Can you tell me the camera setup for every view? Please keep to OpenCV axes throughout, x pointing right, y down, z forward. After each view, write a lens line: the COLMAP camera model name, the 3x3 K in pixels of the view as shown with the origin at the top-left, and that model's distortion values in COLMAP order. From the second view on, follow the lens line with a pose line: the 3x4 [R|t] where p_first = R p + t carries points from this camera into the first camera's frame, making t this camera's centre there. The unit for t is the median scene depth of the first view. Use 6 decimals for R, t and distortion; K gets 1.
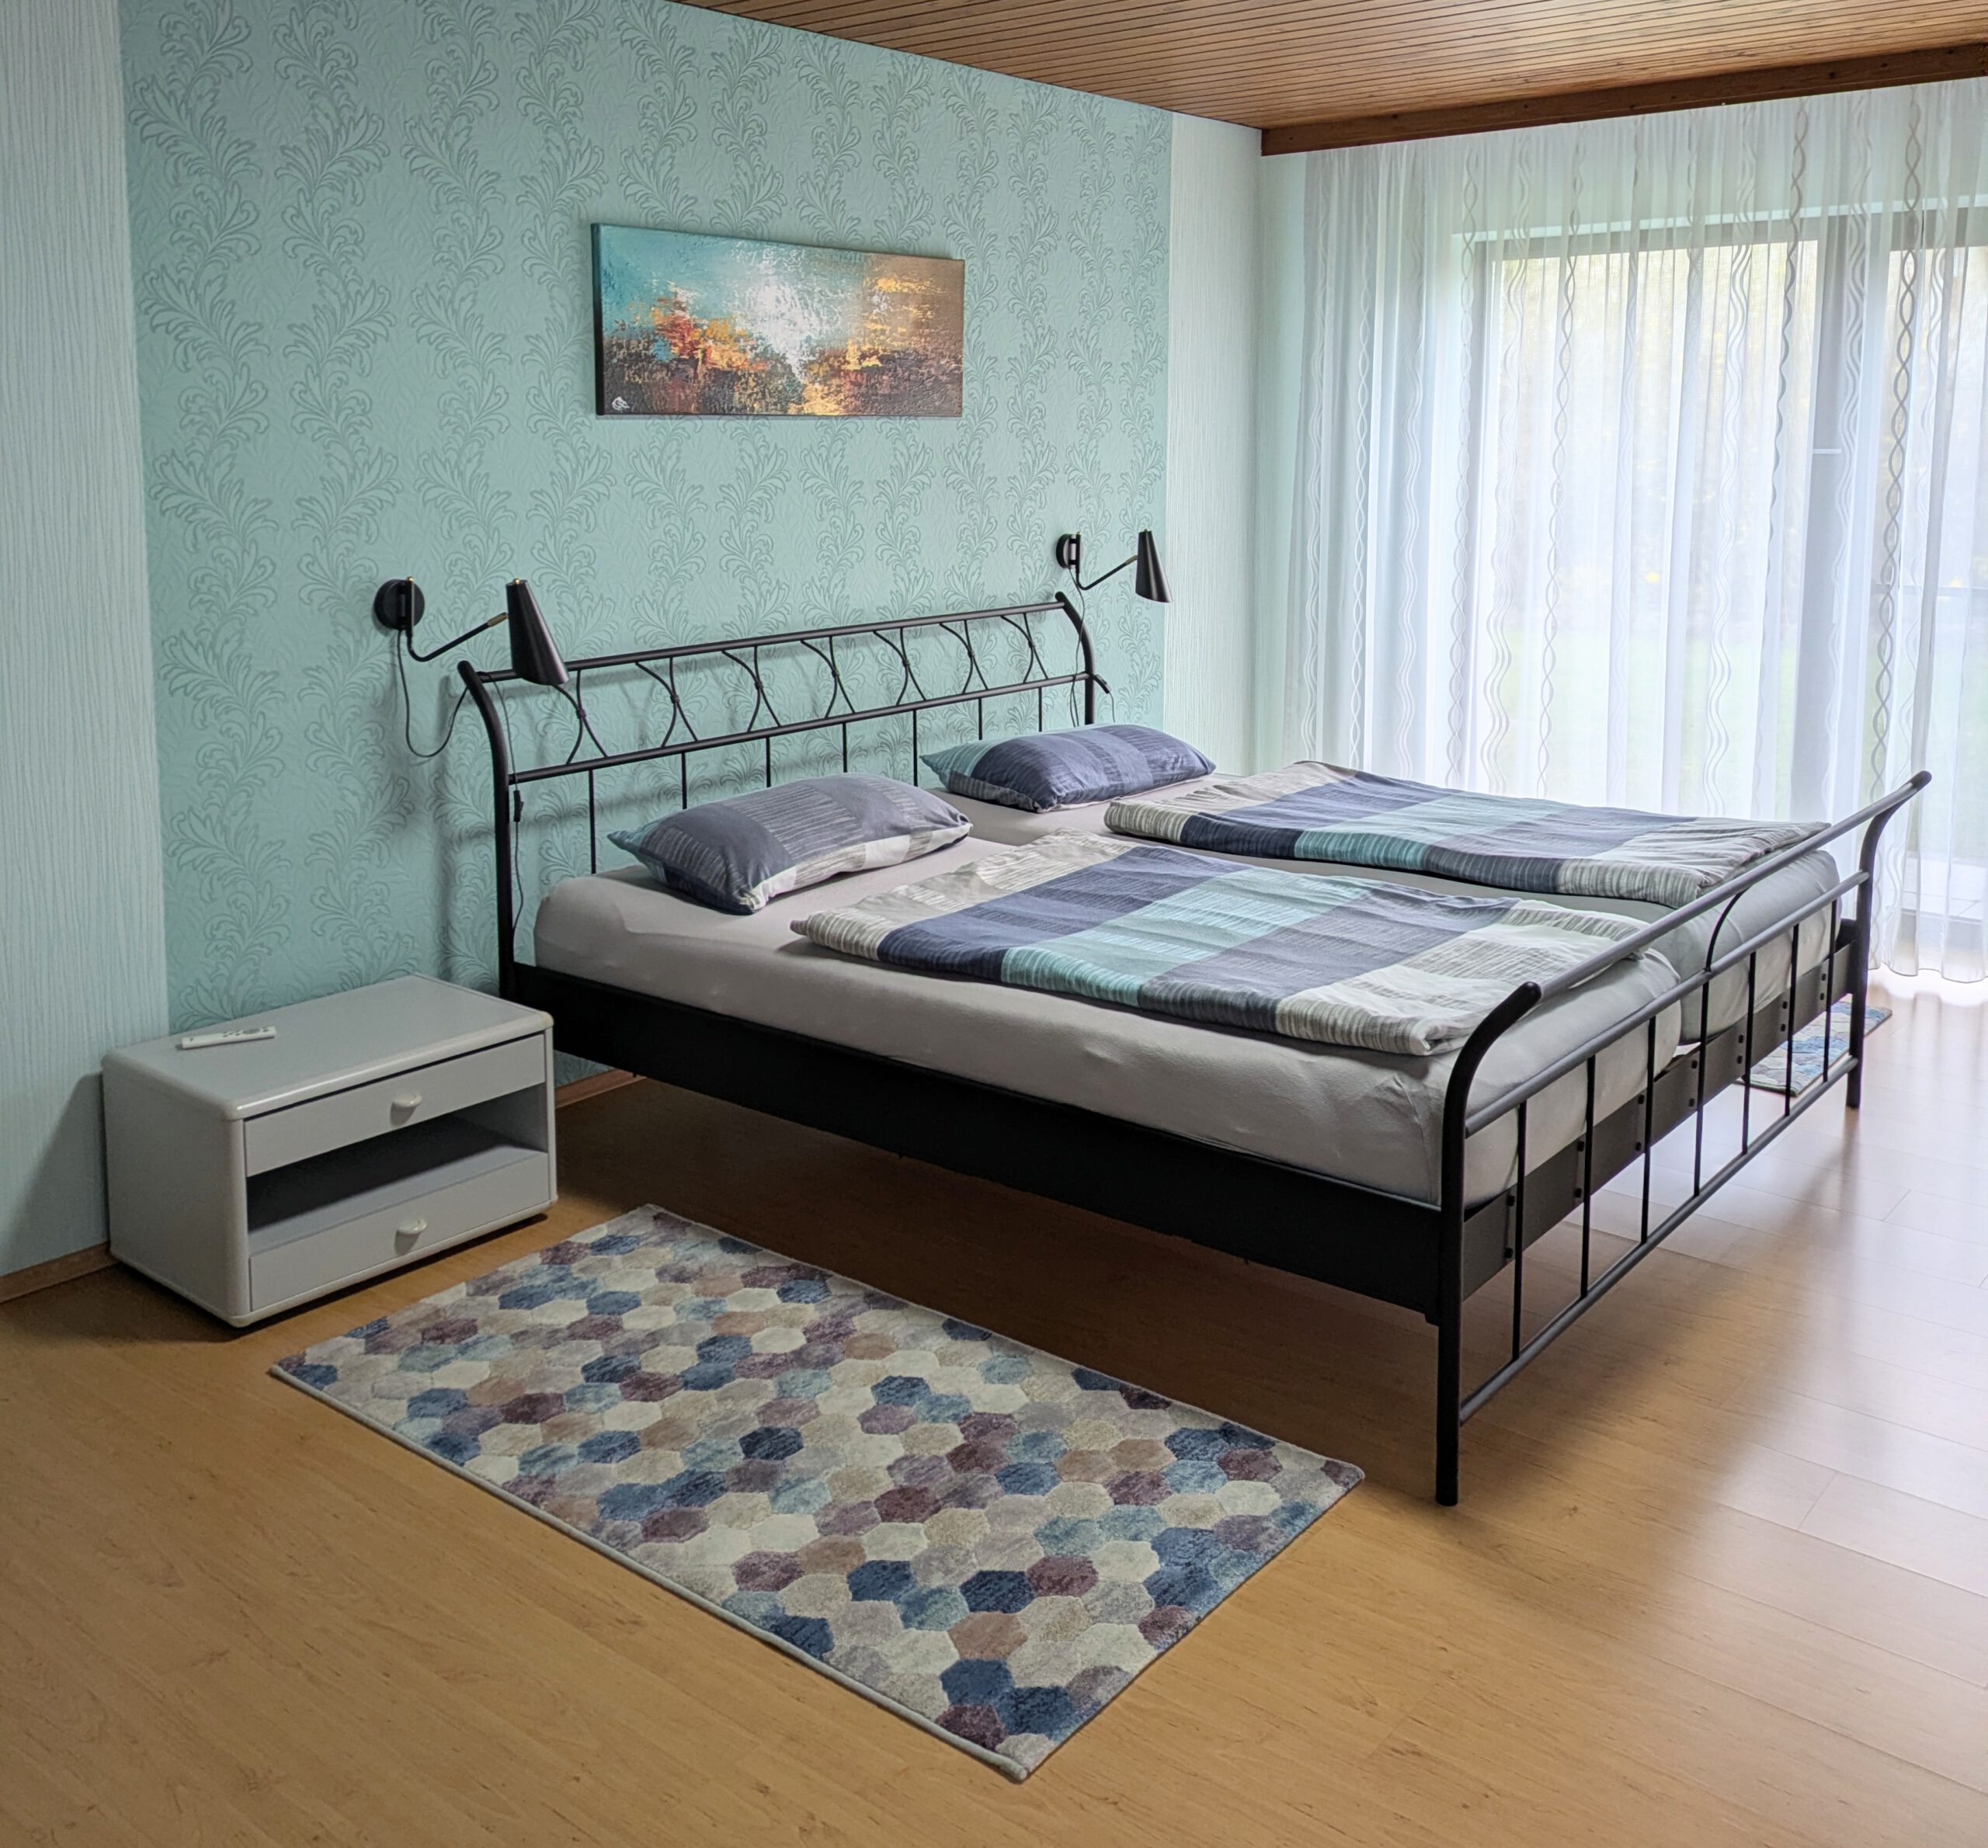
lens RADIAL K [[1883.7, 0, 996.2], [0, 1883.7, 911.3], [0, 0, 1]] dist [0.042354, 0.000000]
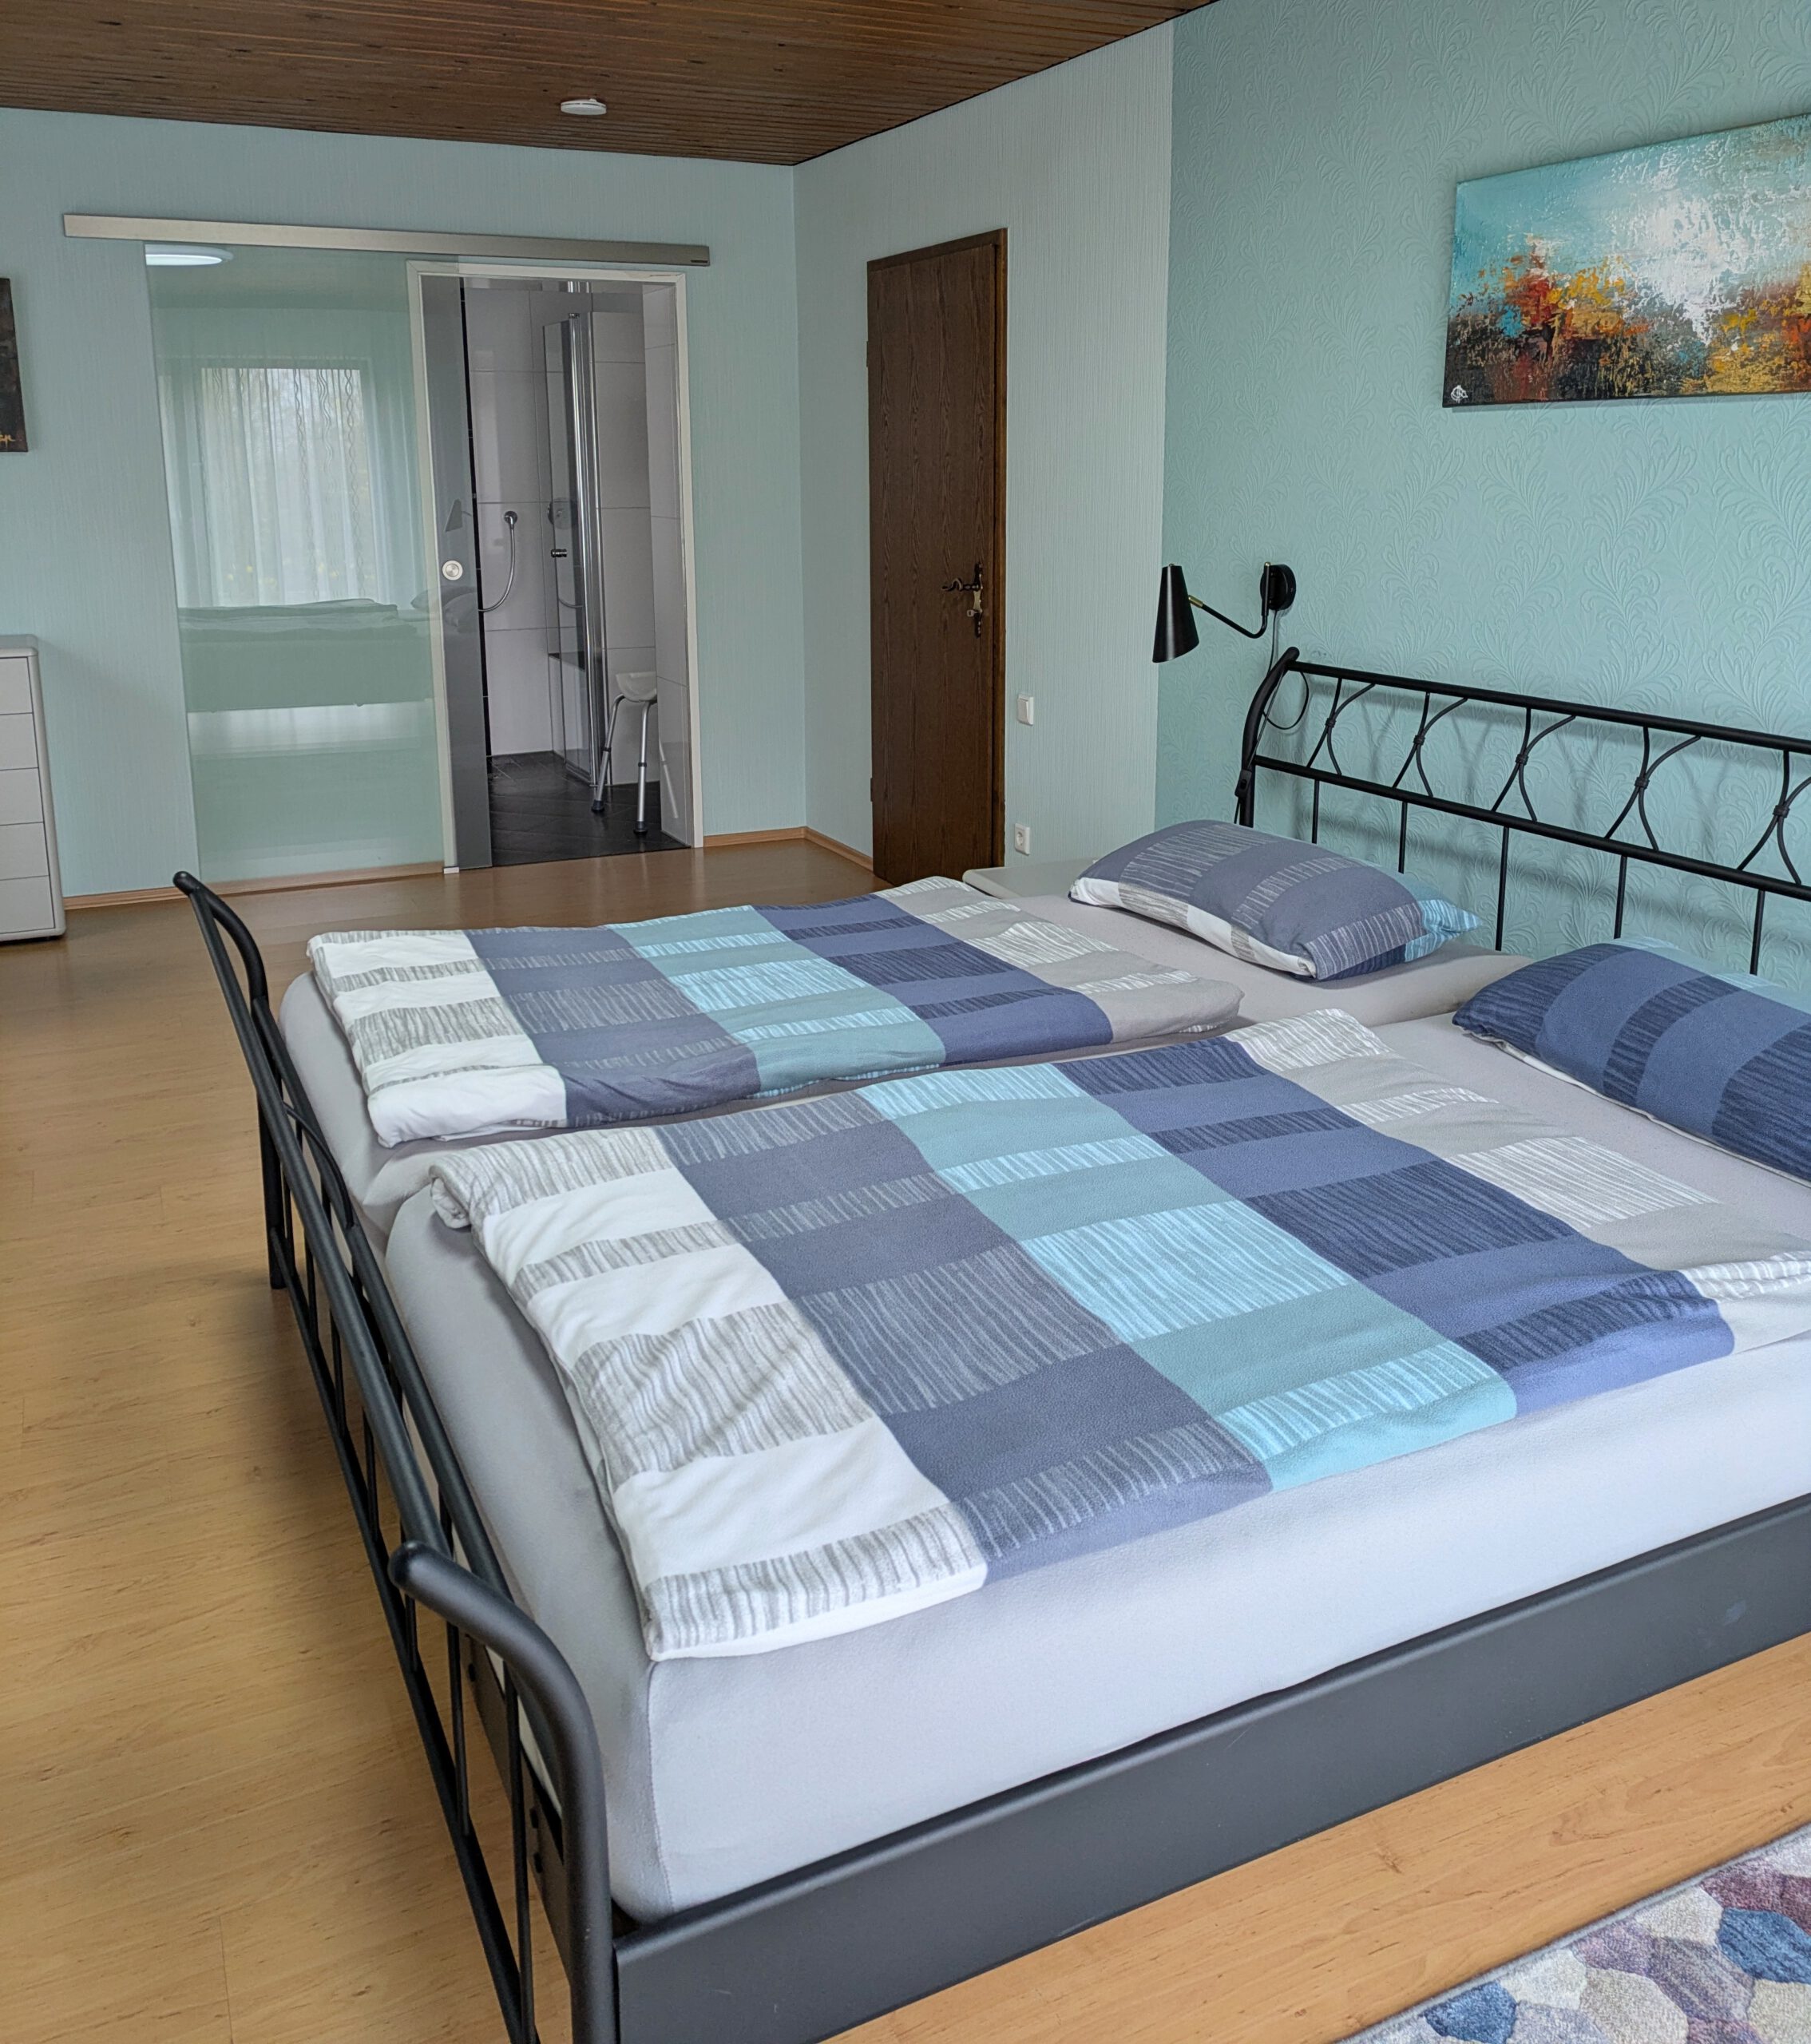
lens RADIAL K [[1709.7, 0, 905.3], [0, 1709.7, 1025.4], [0, 0, 1]] dist [0.009236, -0.005698]
pose [[-0.434344, 0.296264, -0.850631, 0.809464], [-0.210150, 0.884970, 0.415530, -0.345832], [0.875889, 0.359243, -0.322121, 1.379608]]
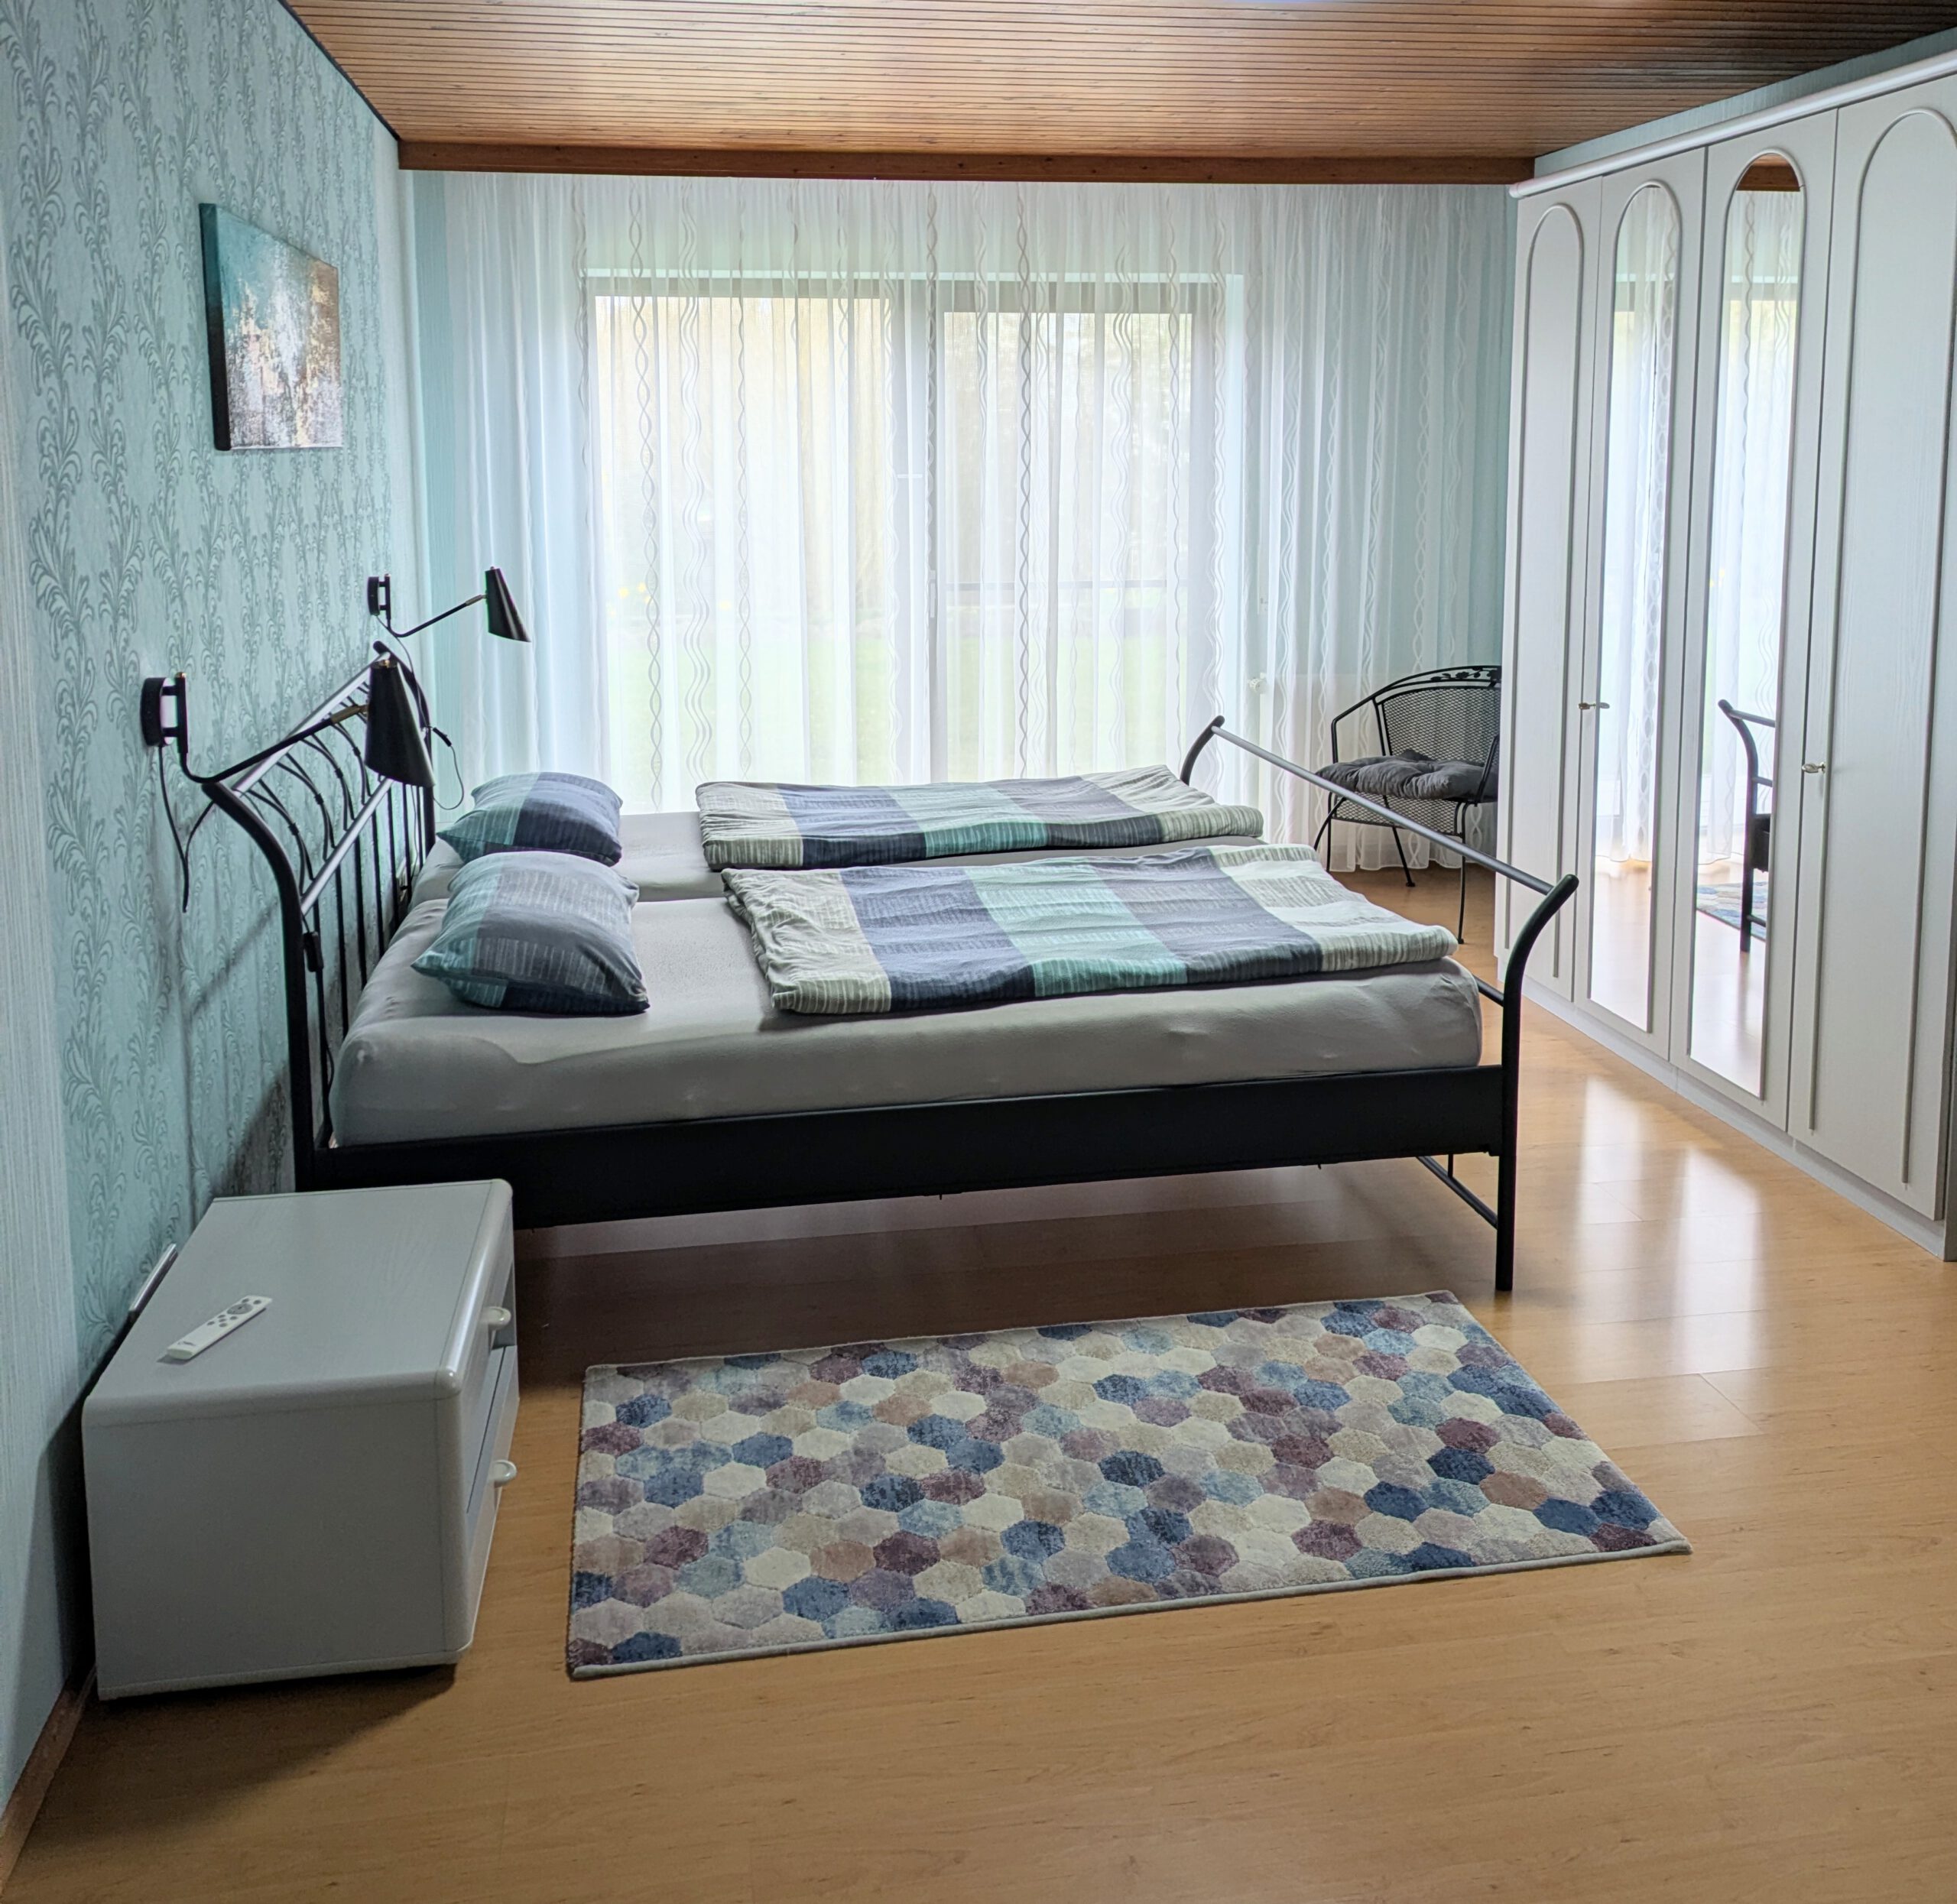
lens RADIAL K [[1840.7, 0, 980.0], [0, 1840.7, 956.9], [0, 0, 1]] dist [0.032996, 0.000000]
pose [[0.664967, -0.207802, 0.717382, -0.711363], [0.193802, 0.975623, 0.102963, -0.090934], [-0.721290, 0.070563, 0.689029, 0.304355]]
